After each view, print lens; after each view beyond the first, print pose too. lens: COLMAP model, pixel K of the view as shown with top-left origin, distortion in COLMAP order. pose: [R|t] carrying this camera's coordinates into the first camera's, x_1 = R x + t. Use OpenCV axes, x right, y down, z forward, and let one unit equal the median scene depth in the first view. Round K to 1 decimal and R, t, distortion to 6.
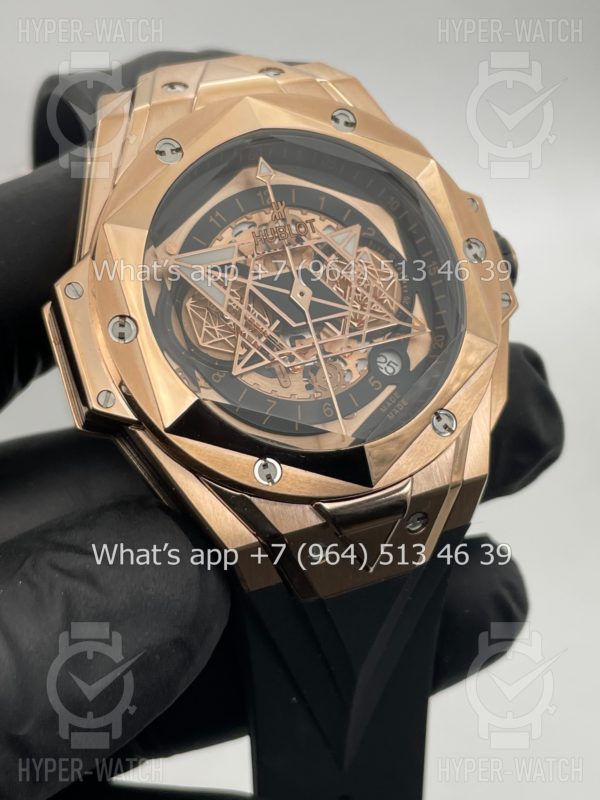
lens RADIAL K [[1229.1, 0, 298.8], [0, 1229.1, 400.6], [0, 0, 1]] dist [0.179918, 0.000000]
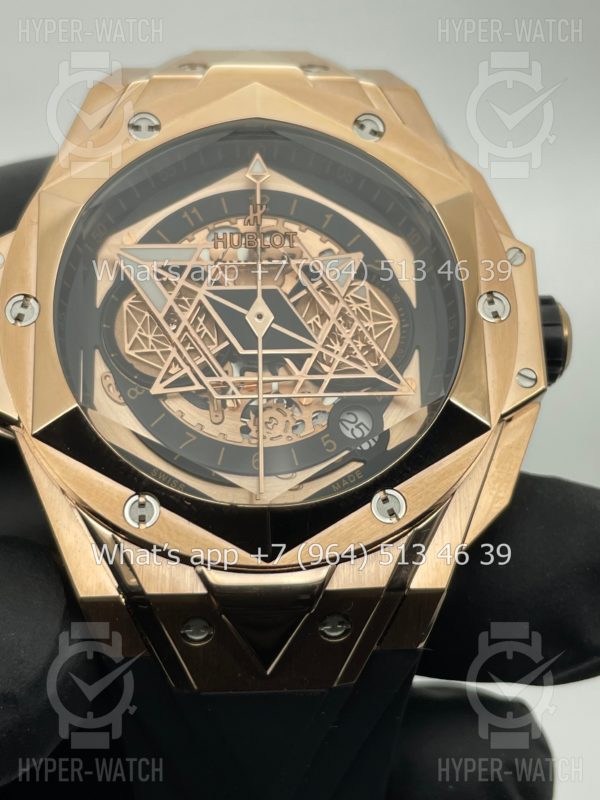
lens RADIAL K [[1229.1, 0, 297.1], [0, 1229.1, 401.8], [0, 0, 1]] dist [0.179918, 0.000000]
pose [[0.932512, 0.189304, -0.307547, 0.289131], [-0.219629, 0.973290, -0.066849, 0.018066], [0.286678, 0.129884, 0.949182, 0.234372]]
